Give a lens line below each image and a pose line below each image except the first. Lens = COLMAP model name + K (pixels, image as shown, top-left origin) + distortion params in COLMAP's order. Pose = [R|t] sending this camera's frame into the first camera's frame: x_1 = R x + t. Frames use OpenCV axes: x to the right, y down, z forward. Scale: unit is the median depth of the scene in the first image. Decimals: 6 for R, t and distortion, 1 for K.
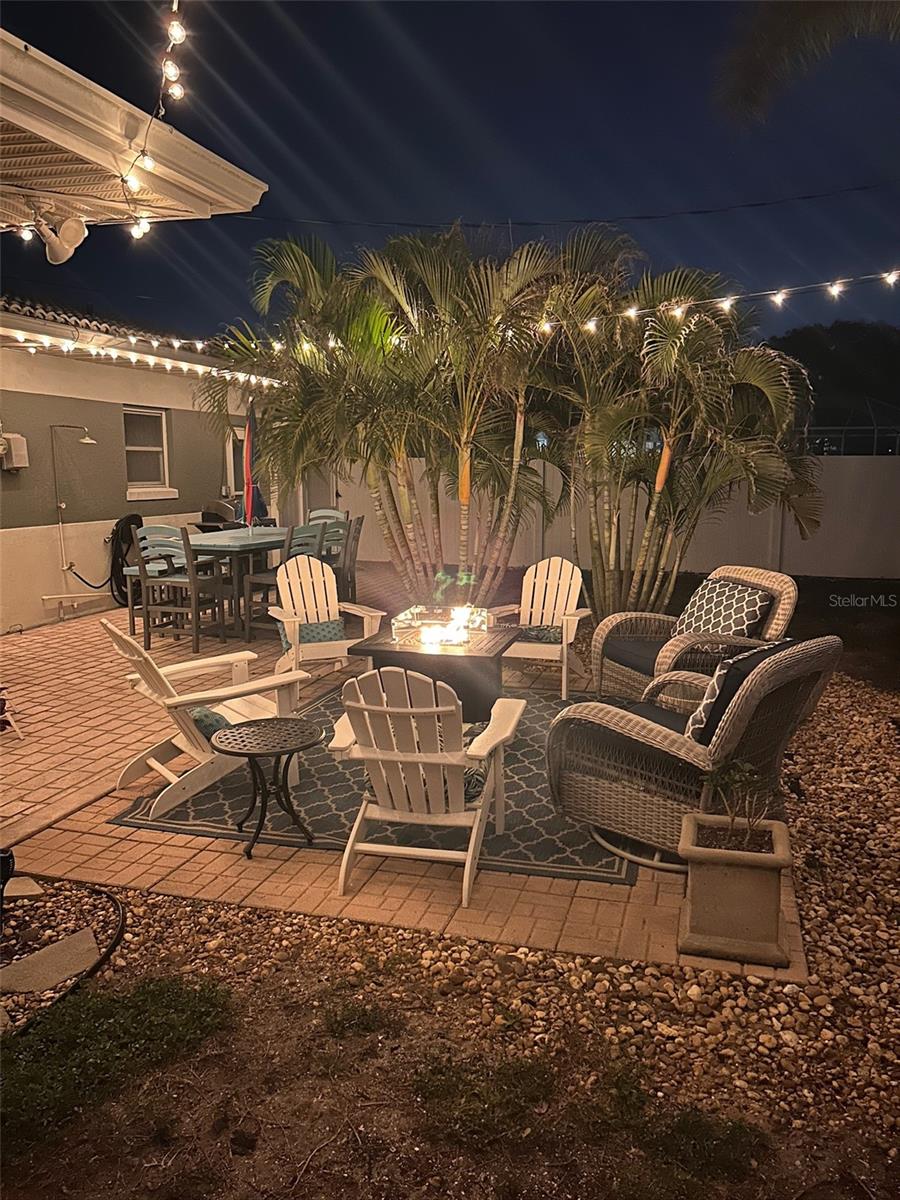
lens RADIAL K [[913.8, 0, 451.1], [0, 913.8, 600.1], [0, 0, 1]] dist [0.024447, -0.002559]
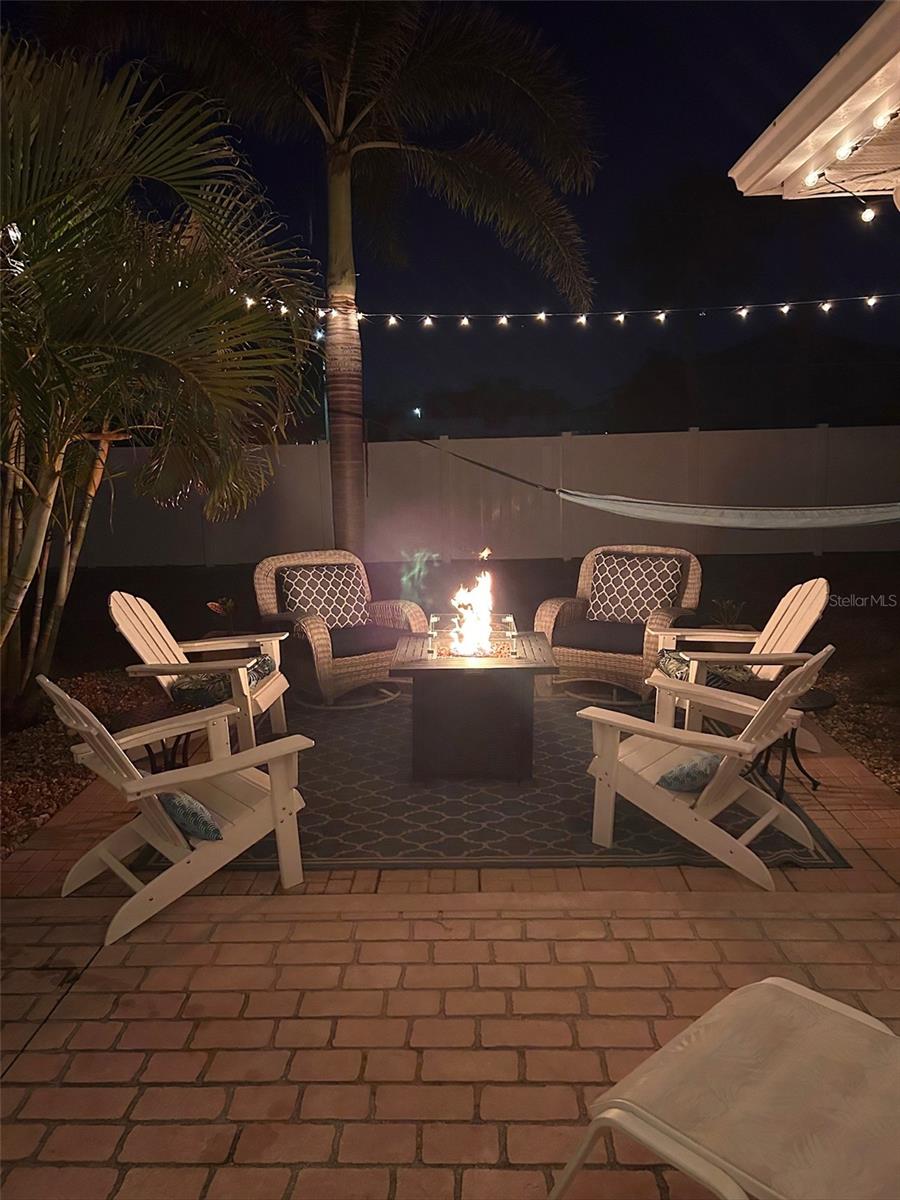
lens RADIAL K [[913.8, 0, 448.9], [0, 913.8, 599.9], [0, 0, 1]] dist [0.024447, -0.002559]
pose [[-0.278845, -0.150497, 0.948471, -0.760184], [0.160365, 0.966480, 0.200501, -0.171886], [-0.946852, 0.208010, -0.245363, 1.085505]]
